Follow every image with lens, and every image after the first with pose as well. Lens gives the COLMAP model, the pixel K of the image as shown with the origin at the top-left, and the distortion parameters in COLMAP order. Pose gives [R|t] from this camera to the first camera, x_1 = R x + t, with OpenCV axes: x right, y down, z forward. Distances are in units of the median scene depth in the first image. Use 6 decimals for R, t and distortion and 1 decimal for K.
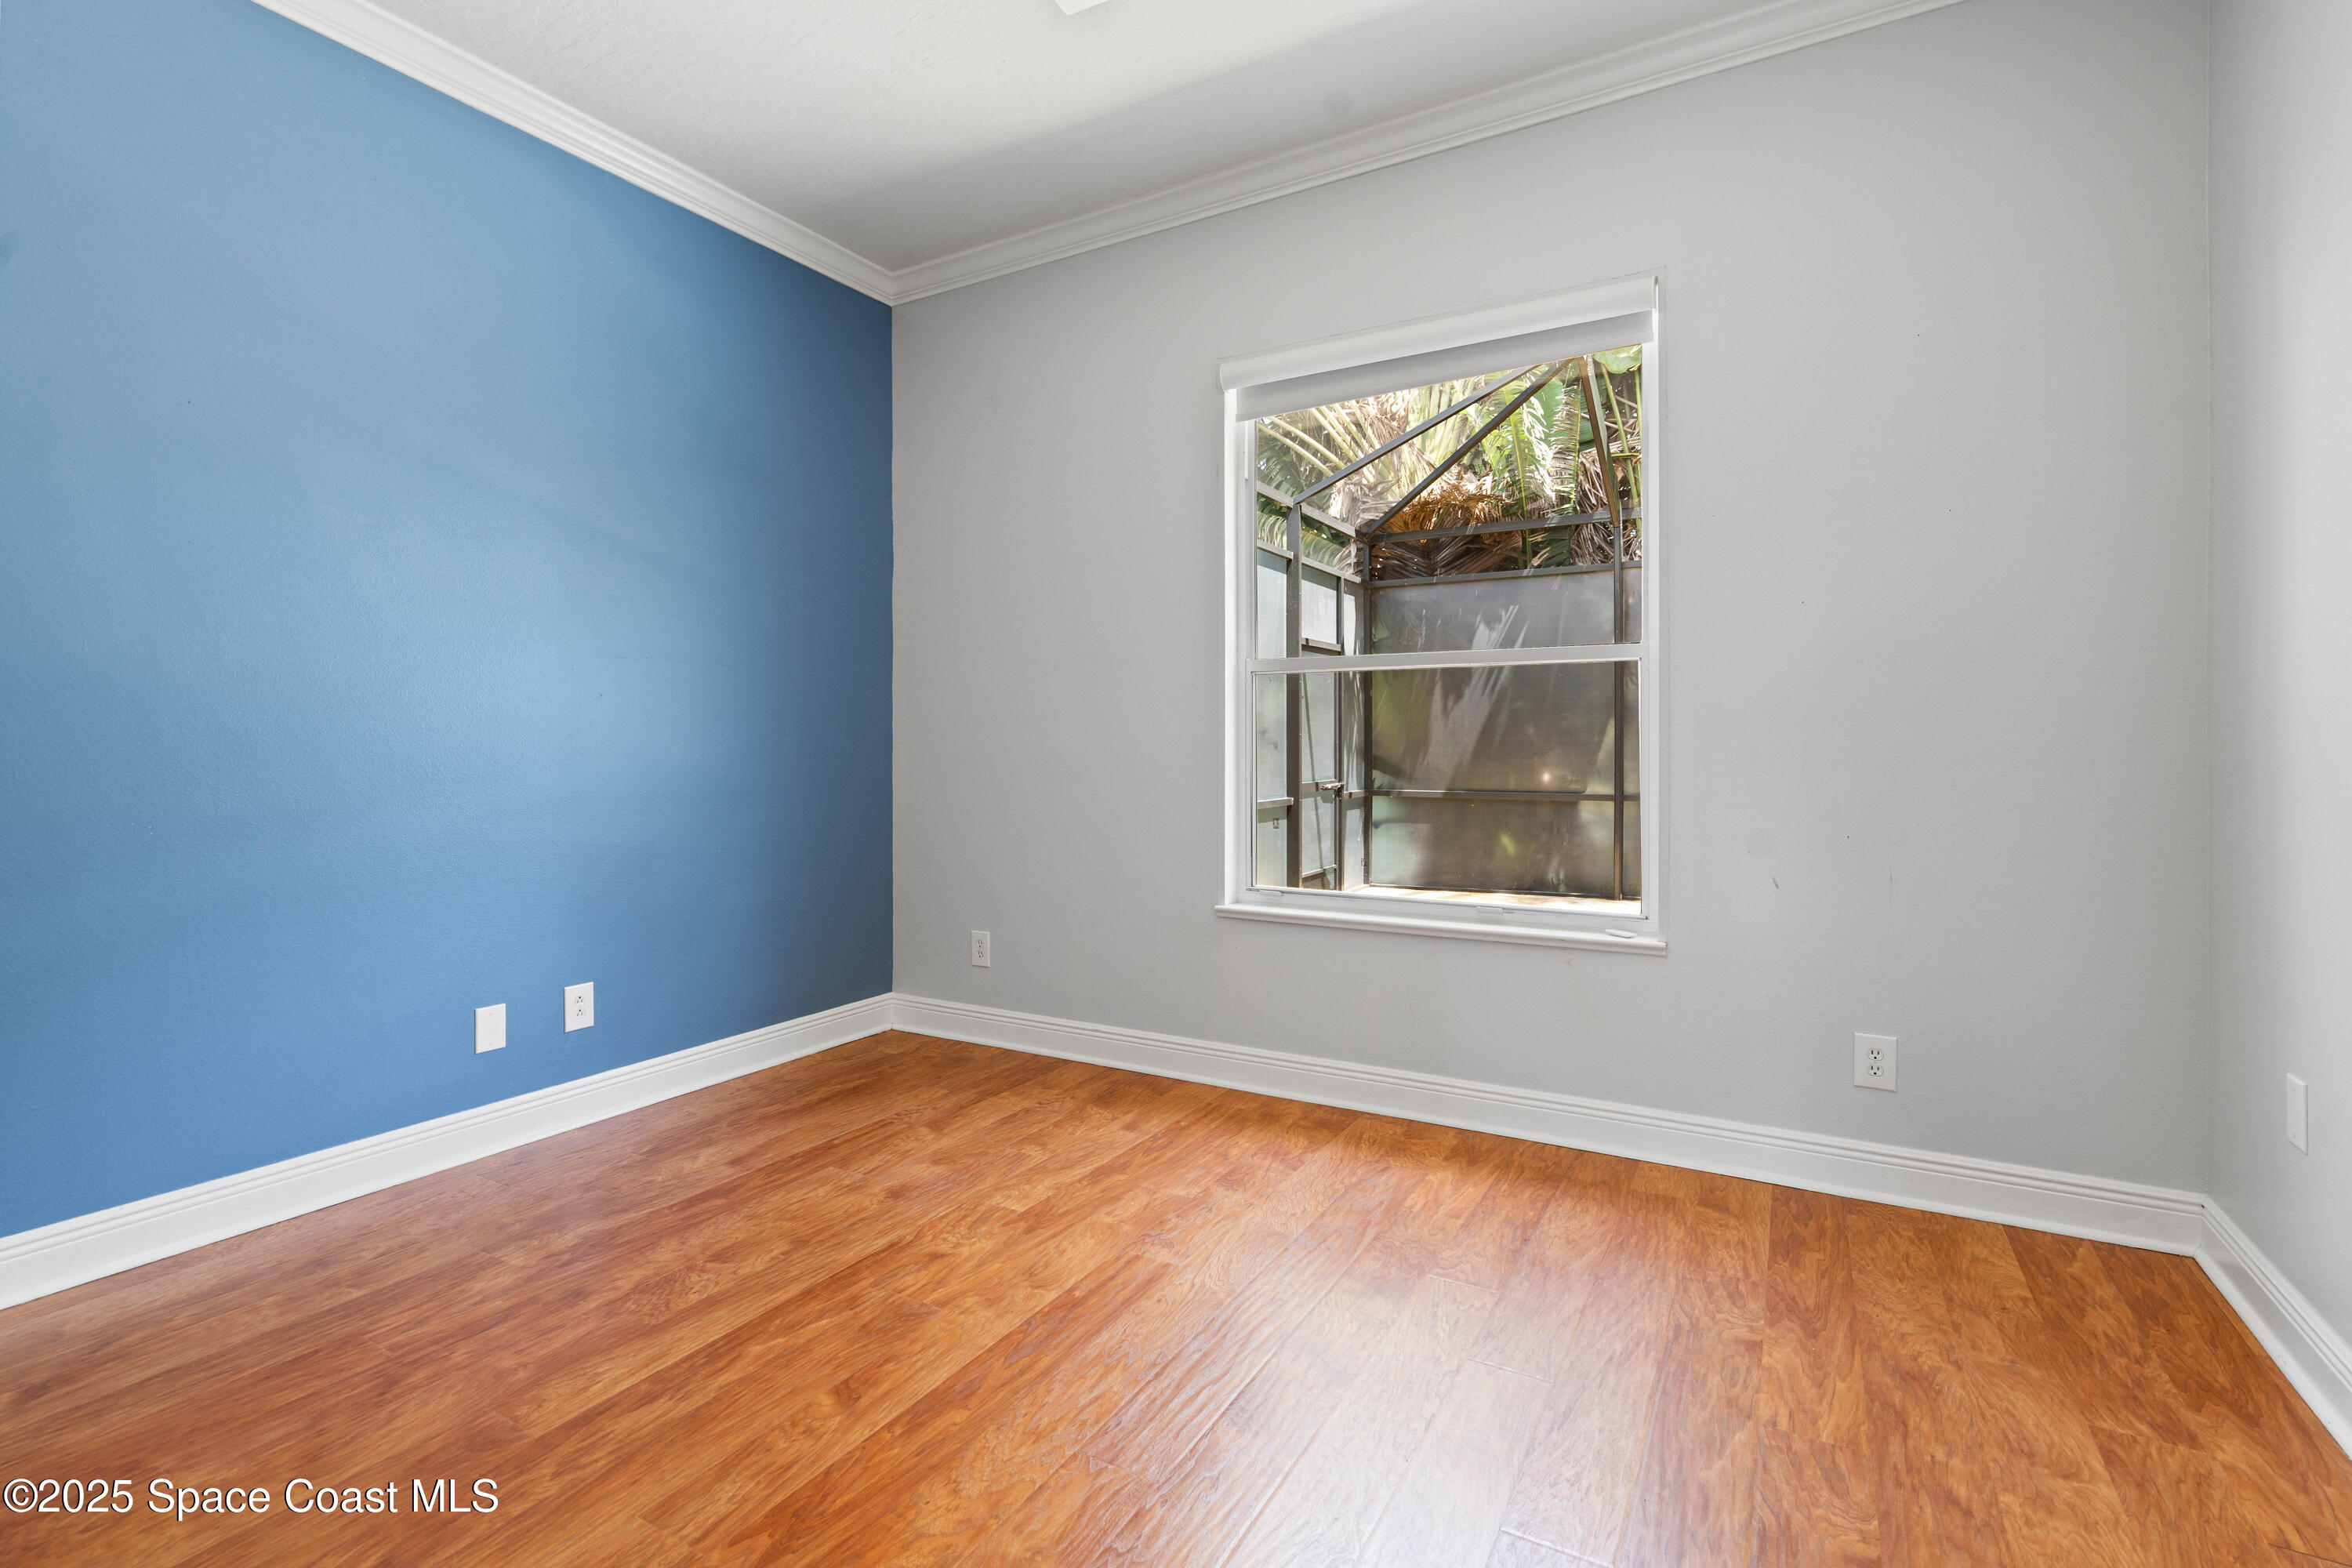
lens RADIAL K [[1072.5, 0, 1159.9], [0, 1072.5, 773.9], [0, 0, 1]] dist [-0.006954, 0.003527]
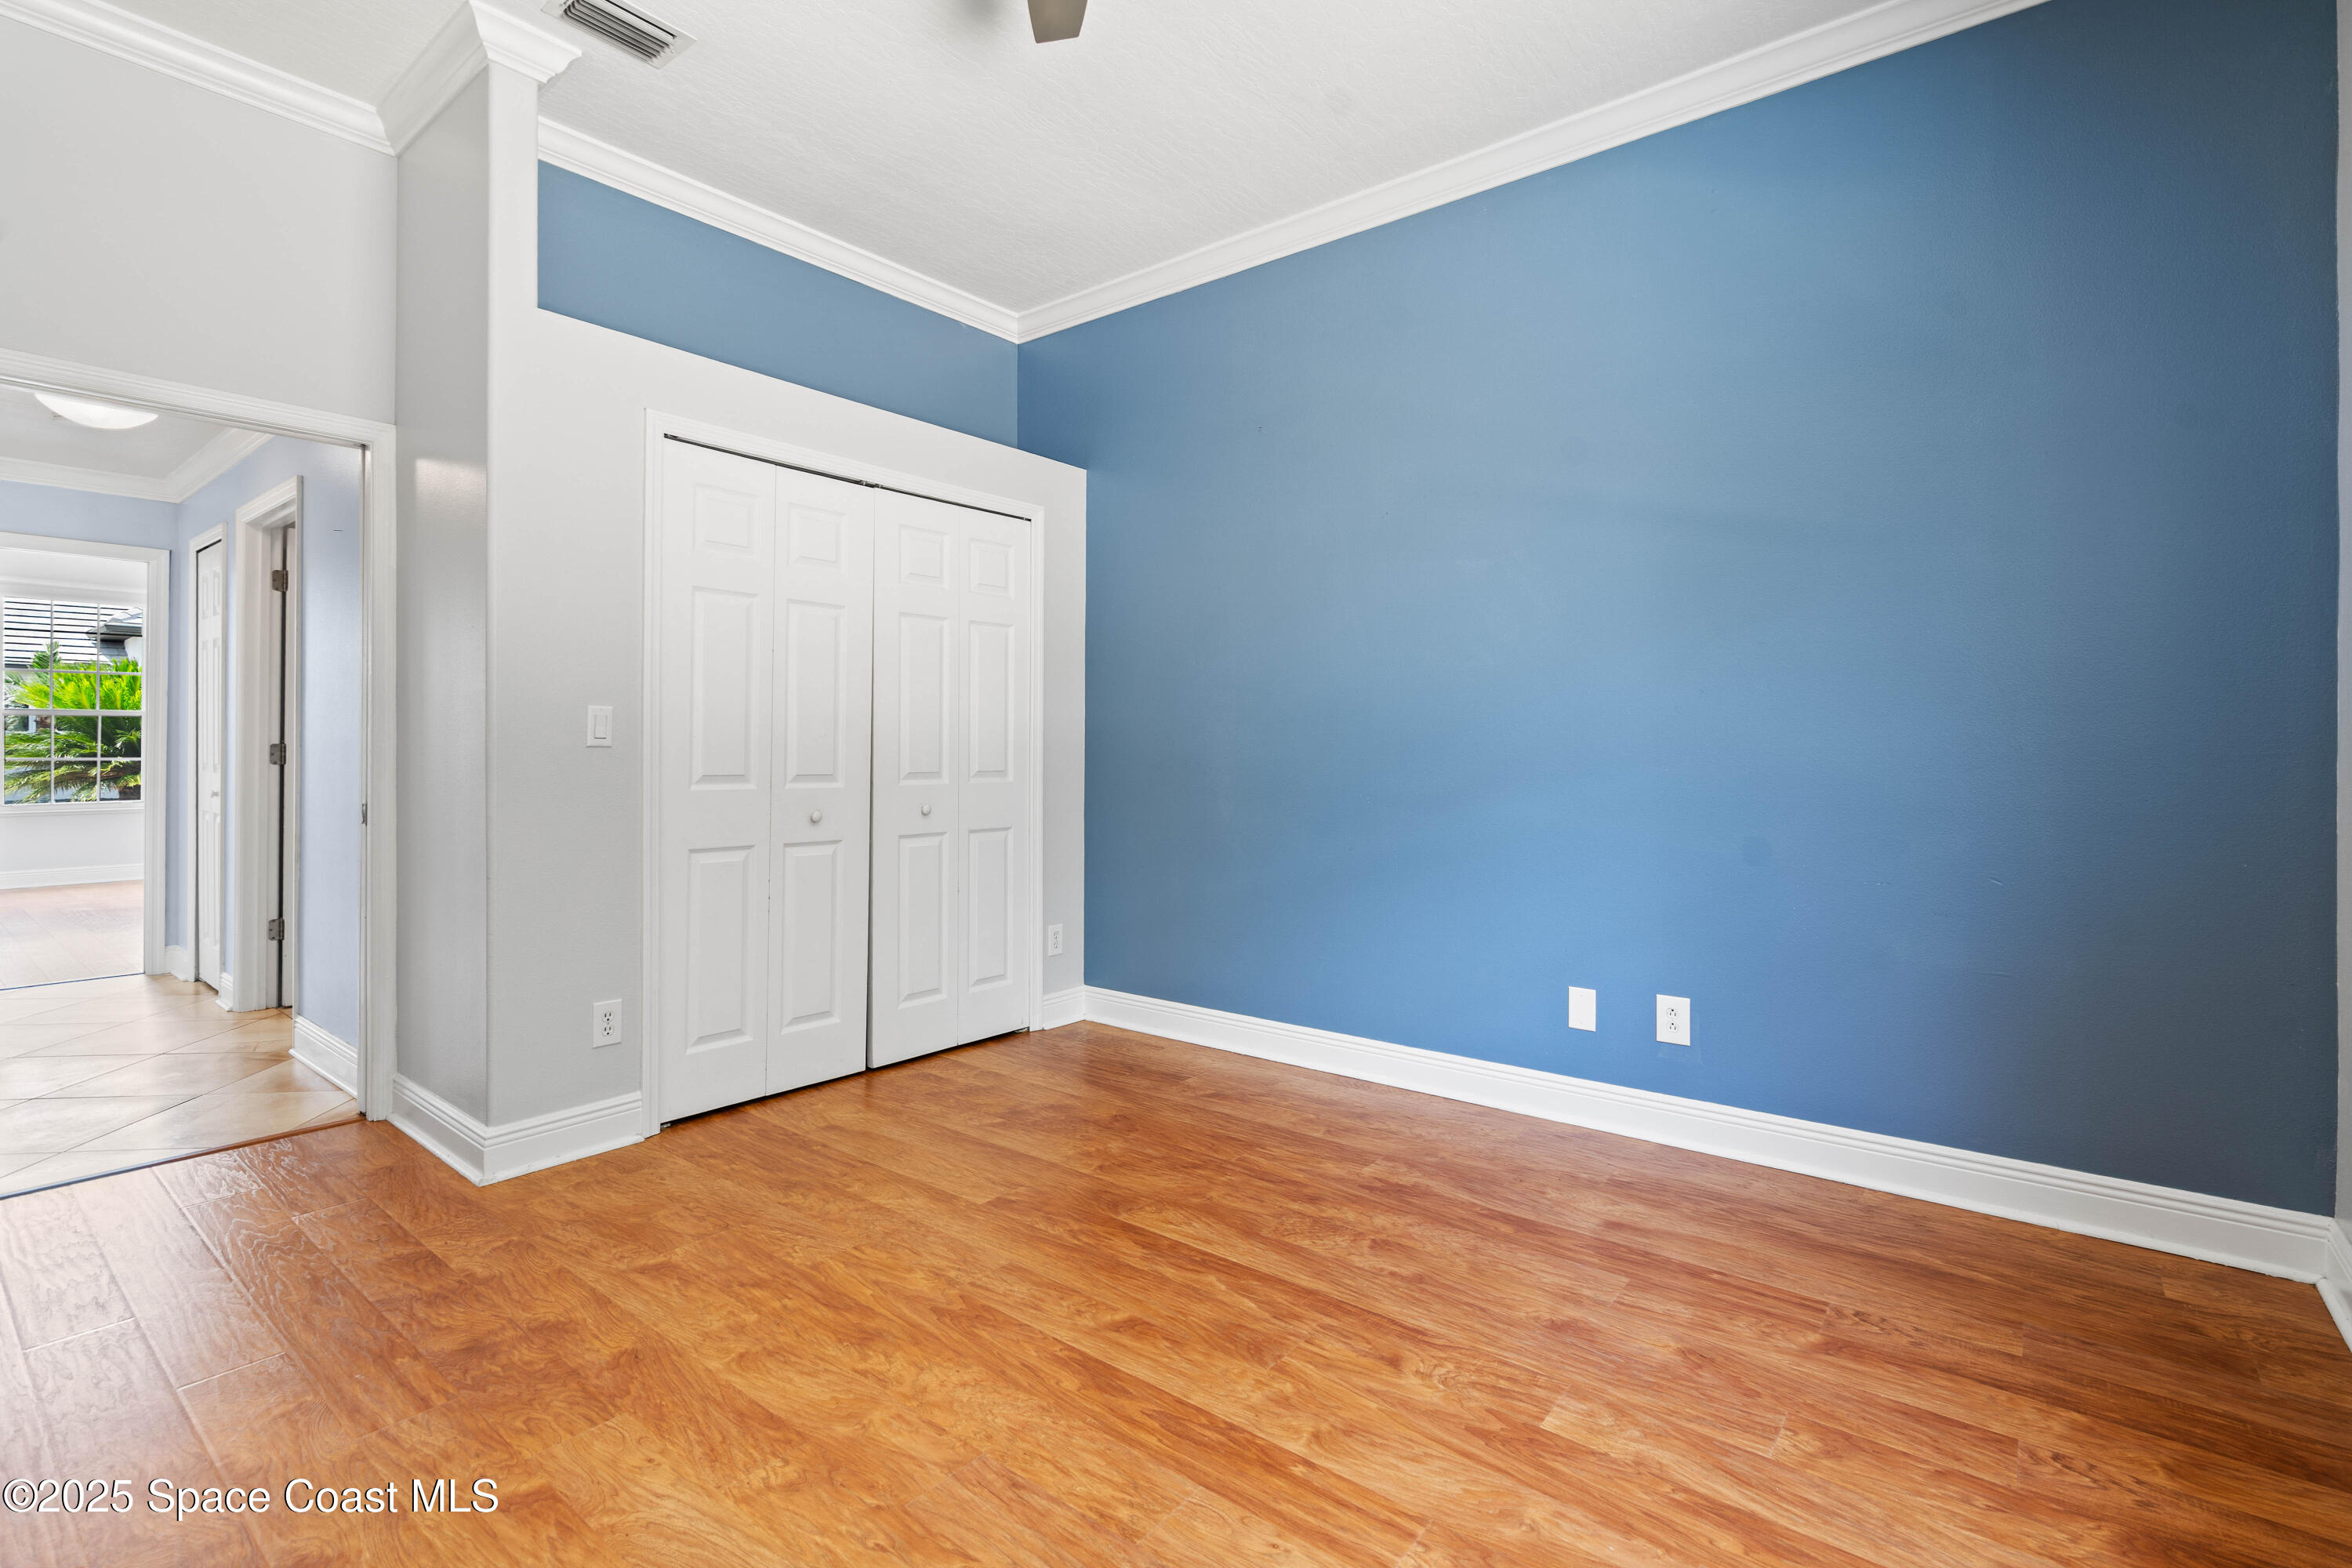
lens RADIAL K [[1072.5, 0, 1163.0], [0, 1072.5, 766.0], [0, 0, 1]] dist [-0.006954, 0.003527]
pose [[-0.140555, 0.018964, -0.989891, 0.589240], [-0.025993, 0.999401, 0.022837, -0.023449], [0.989732, 0.028940, -0.139978, 0.868035]]
